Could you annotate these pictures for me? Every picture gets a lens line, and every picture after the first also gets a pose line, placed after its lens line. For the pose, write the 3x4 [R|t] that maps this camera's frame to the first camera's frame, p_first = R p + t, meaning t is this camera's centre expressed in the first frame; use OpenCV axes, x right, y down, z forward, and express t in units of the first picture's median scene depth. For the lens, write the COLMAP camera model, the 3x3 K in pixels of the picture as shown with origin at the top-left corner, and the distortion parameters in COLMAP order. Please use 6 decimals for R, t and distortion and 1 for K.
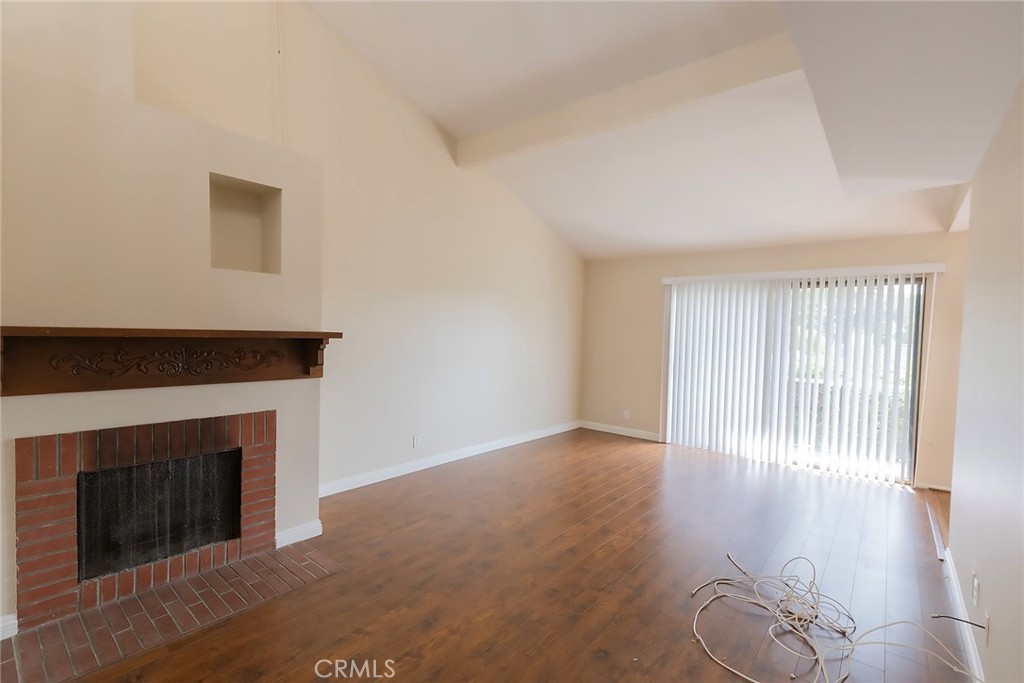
lens RADIAL K [[459.9, 0, 510.5], [0, 459.9, 347.1], [0, 0, 1]] dist [0.005158, -0.000624]
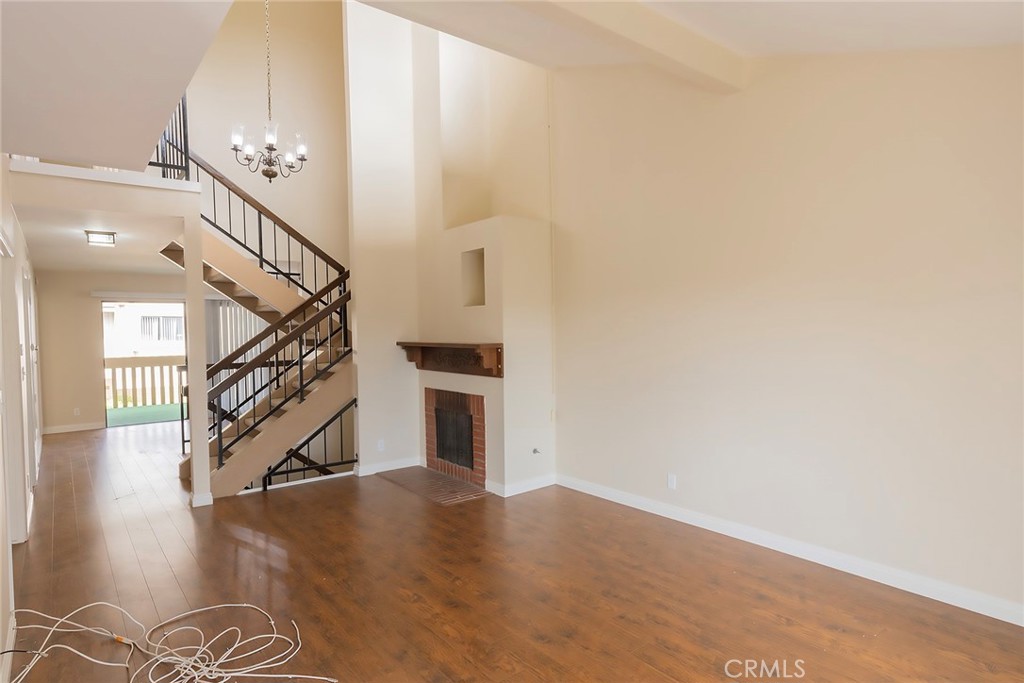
lens RADIAL K [[565.8, 0, 511.2], [0, 565.8, 339.0], [0, 0, 1]] dist [0.006851, -0.000392]
pose [[-0.208219, -0.004839, -0.978070, 1.334643], [-0.021914, 0.999760, -0.000281, -0.052042], [0.977837, 0.021375, -0.208275, 1.540897]]
